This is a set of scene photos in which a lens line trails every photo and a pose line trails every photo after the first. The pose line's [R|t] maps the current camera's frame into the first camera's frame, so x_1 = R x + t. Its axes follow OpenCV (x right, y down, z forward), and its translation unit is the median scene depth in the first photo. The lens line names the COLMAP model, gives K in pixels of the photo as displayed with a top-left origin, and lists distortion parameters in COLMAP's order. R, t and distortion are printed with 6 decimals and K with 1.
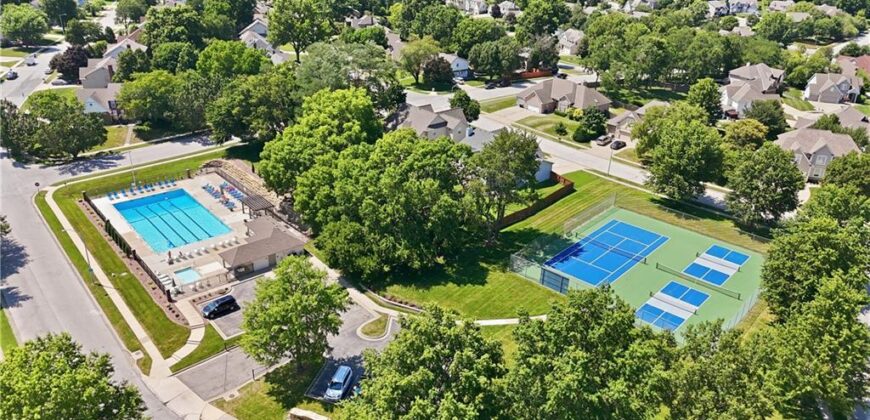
lens RADIAL K [[639.7, 0, 435.0], [0, 639.7, 210.0], [0, 0, 1]] dist [0.089032, -0.101239]
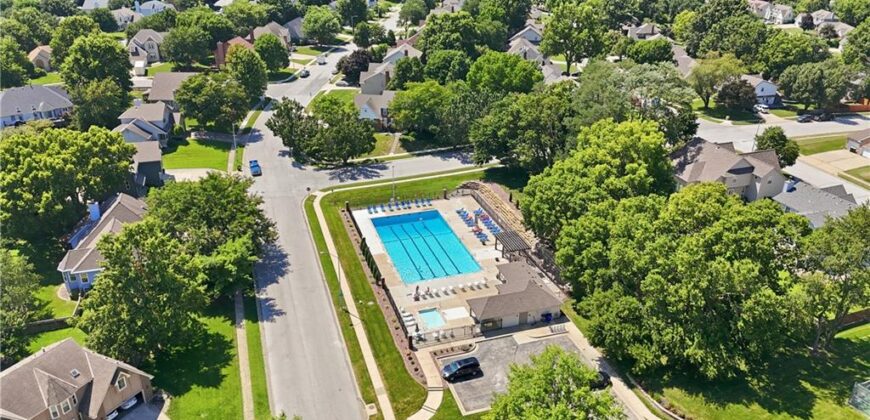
lens RADIAL K [[639.7, 0, 435.0], [0, 639.7, 210.0], [0, 0, 1]] dist [0.089032, -0.101239]
pose [[0.926659, 0.136798, -0.350127, -0.065207], [-0.136947, 0.990276, 0.024461, -0.056602], [0.350069, 0.025282, 0.936383, 0.120359]]
